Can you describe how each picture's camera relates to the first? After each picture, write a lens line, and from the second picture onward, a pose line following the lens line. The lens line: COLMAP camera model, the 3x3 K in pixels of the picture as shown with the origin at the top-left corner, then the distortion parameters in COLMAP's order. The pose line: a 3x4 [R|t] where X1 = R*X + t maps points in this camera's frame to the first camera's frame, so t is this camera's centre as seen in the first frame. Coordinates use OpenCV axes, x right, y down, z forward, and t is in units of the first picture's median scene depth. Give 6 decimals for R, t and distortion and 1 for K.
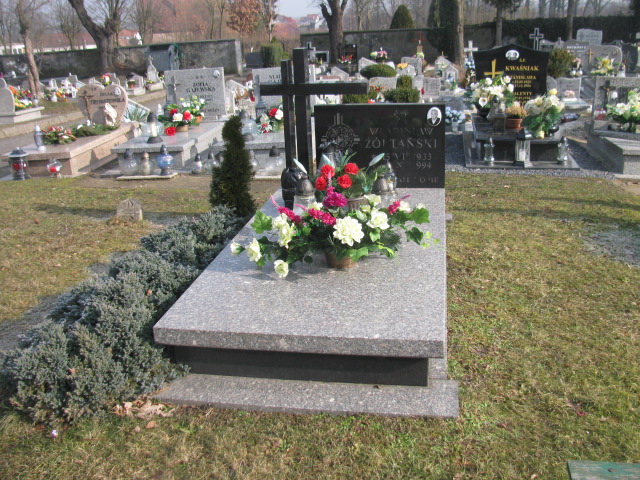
lens RADIAL K [[668.6, 0, 320.0], [0, 668.6, 240.0], [0, 0, 1]] dist [-0.218334, 0.262565]
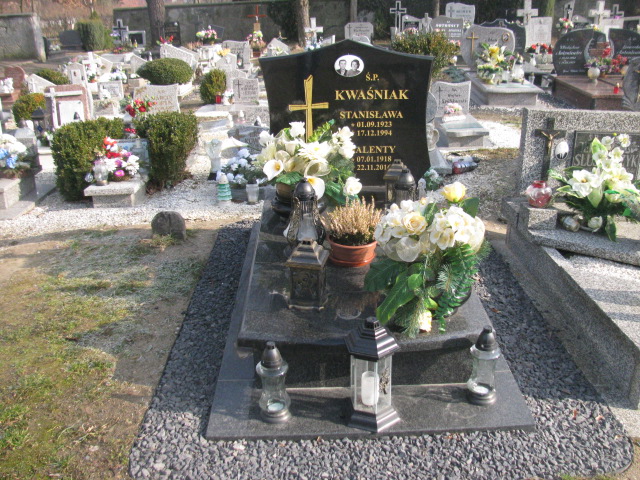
lens RADIAL K [[668.6, 0, 320.0], [0, 668.6, 240.0], [0, 0, 1]] dist [-0.218334, 0.262565]
pose [[0.980303, -0.049625, 0.191163, 0.105993], [0.041903, 0.998142, 0.044229, -0.107151], [-0.193003, -0.035348, 0.980561, 0.320531]]
